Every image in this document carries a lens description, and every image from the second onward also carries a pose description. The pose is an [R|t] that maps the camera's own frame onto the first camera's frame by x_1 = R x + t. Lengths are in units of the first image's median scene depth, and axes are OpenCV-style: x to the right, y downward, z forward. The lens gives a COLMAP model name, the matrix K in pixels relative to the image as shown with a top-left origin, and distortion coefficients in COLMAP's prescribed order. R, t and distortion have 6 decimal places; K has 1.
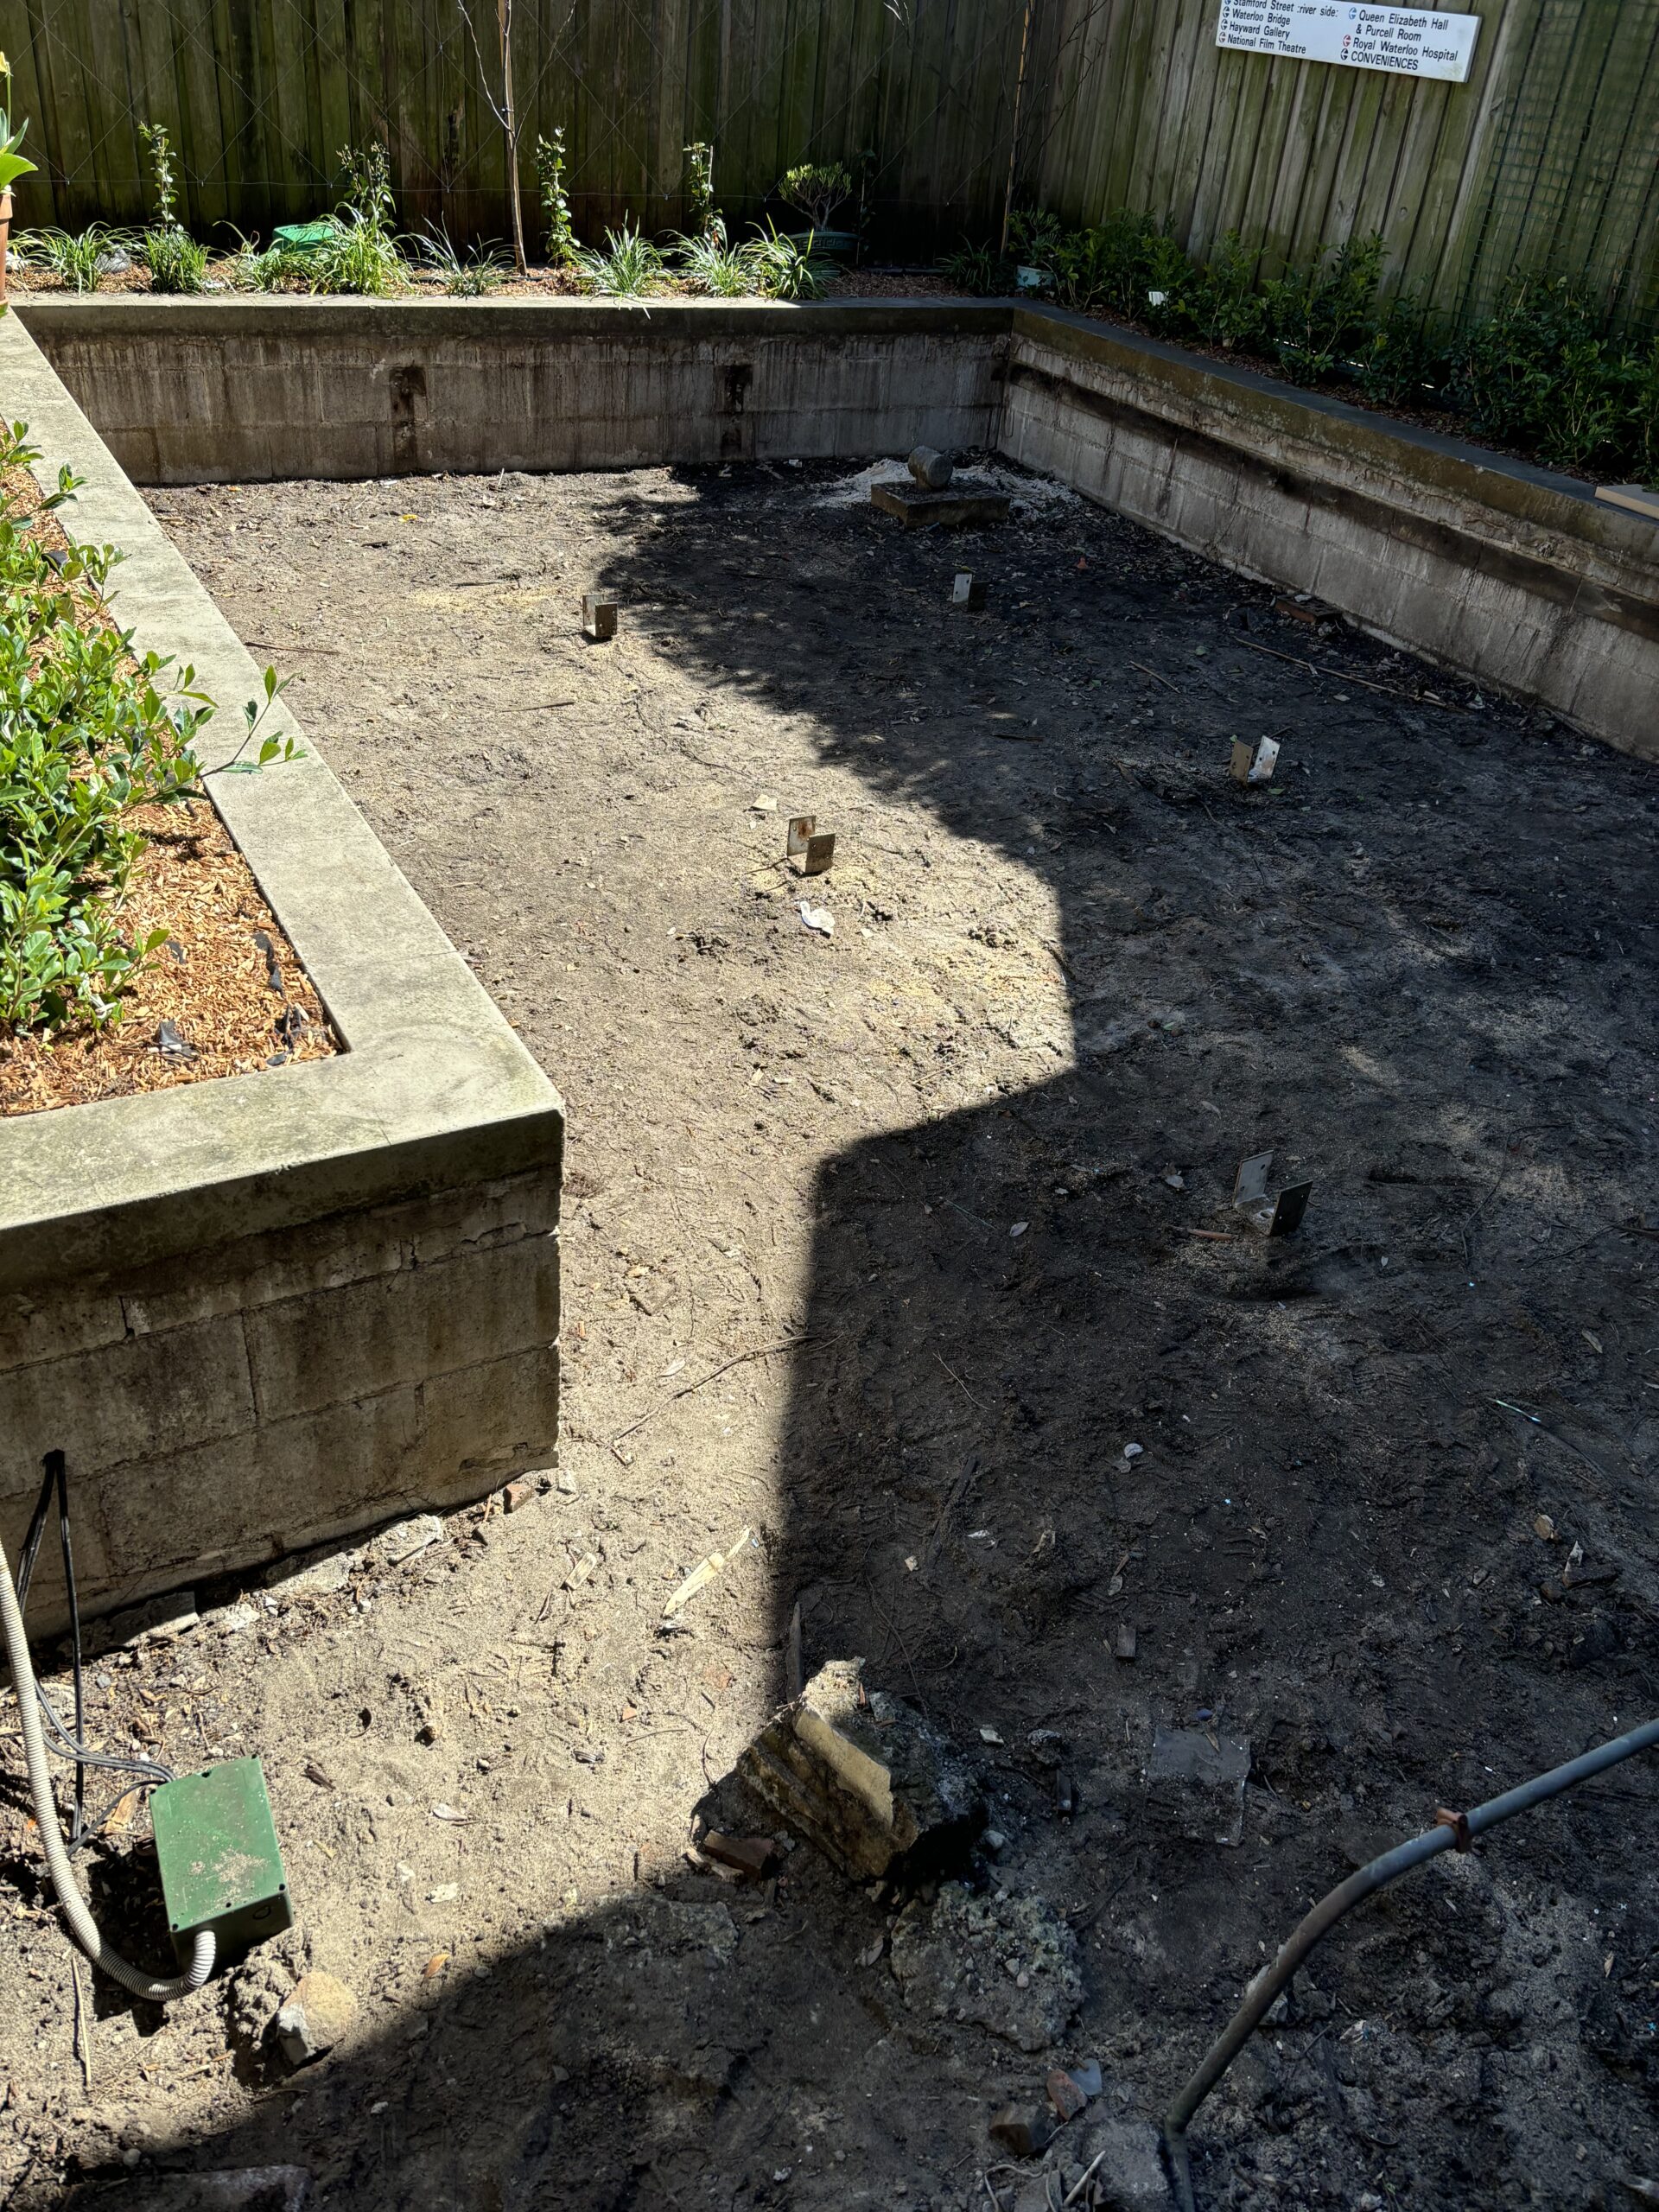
lens RADIAL K [[1695.7, 0, 809.2], [0, 1695.7, 1037.2], [0, 0, 1]] dist [0.032074, -0.002750]
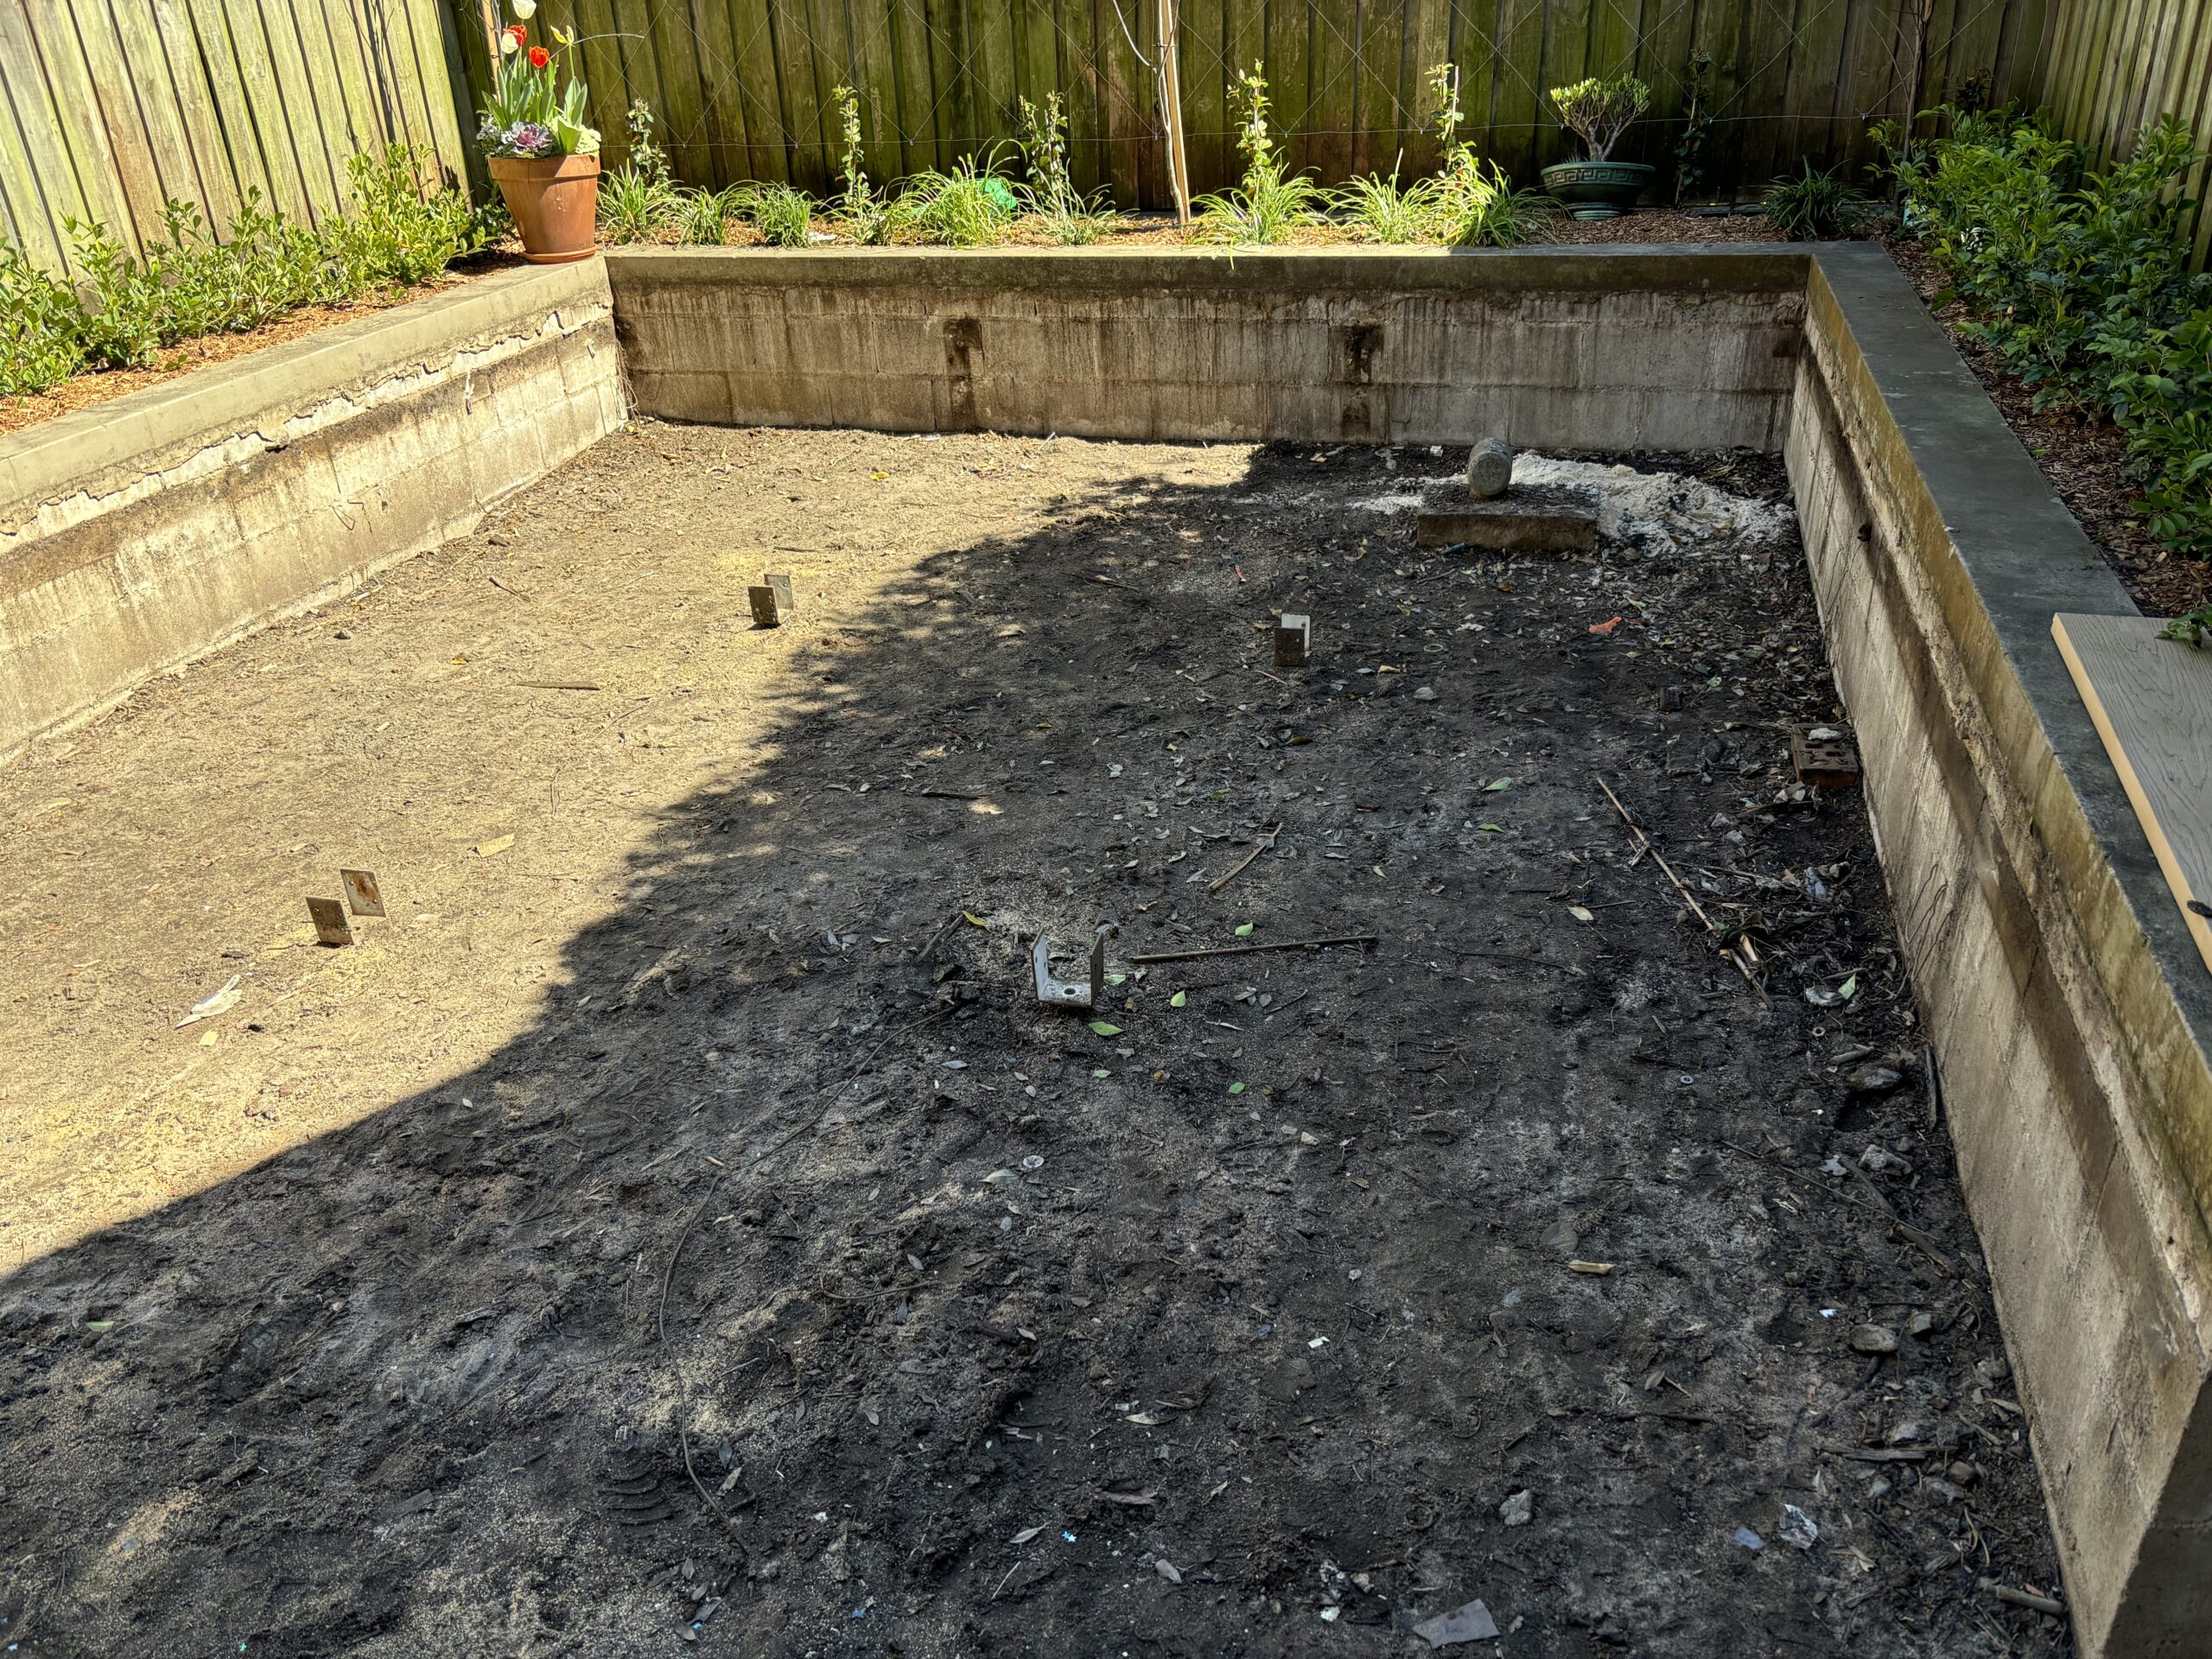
lens RADIAL K [[1655.5, 0, 1106.0], [0, 1655.5, 829.5], [0, 0, 1]] dist [0.008418, -0.007910]
pose [[0.720629, 0.219998, -0.657492, 0.456104], [-0.276362, 0.960873, 0.018609, -0.159806], [0.635860, 0.168295, 0.753232, 0.406178]]
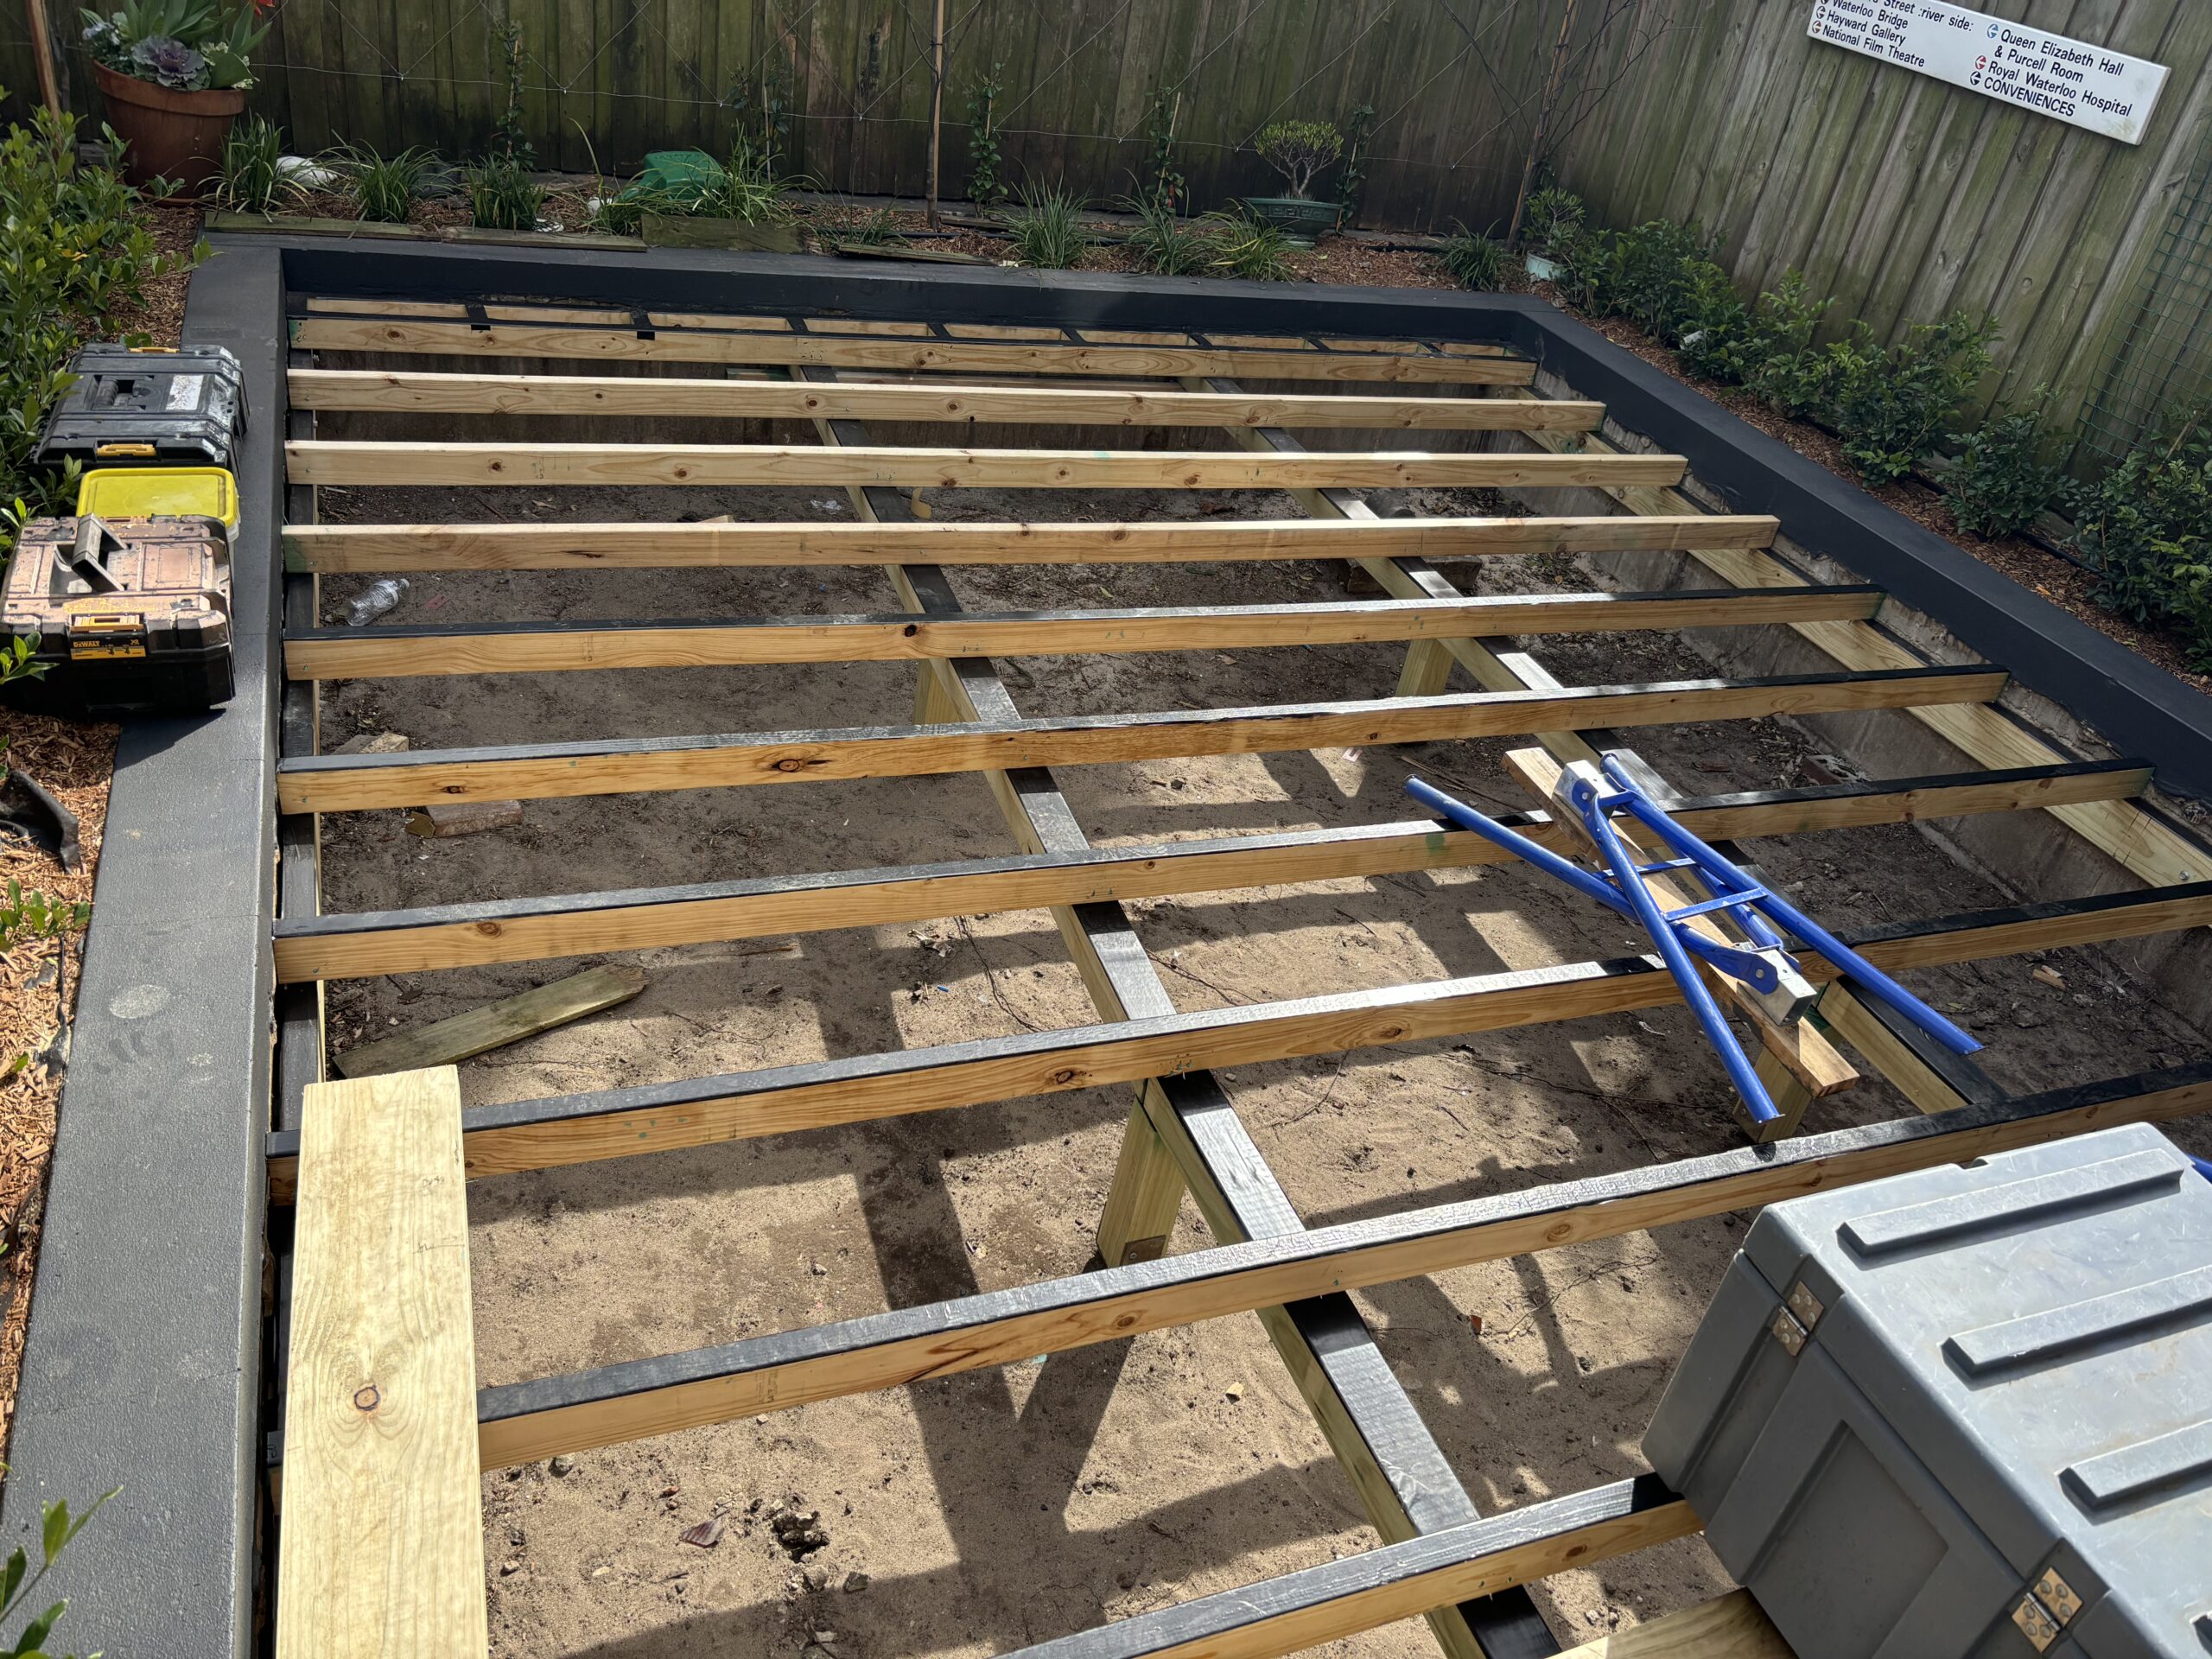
lens RADIAL K [[1695.7, 0, 1113.1], [0, 1695.7, 806.3], [0, 0, 1]] dist [0.032074, -0.002750]
pose [[0.990149, 0.128475, -0.055669, 0.001999], [-0.128691, 0.991685, -0.000293, -0.186477], [0.055168, 0.007455, 0.998449, 0.183503]]
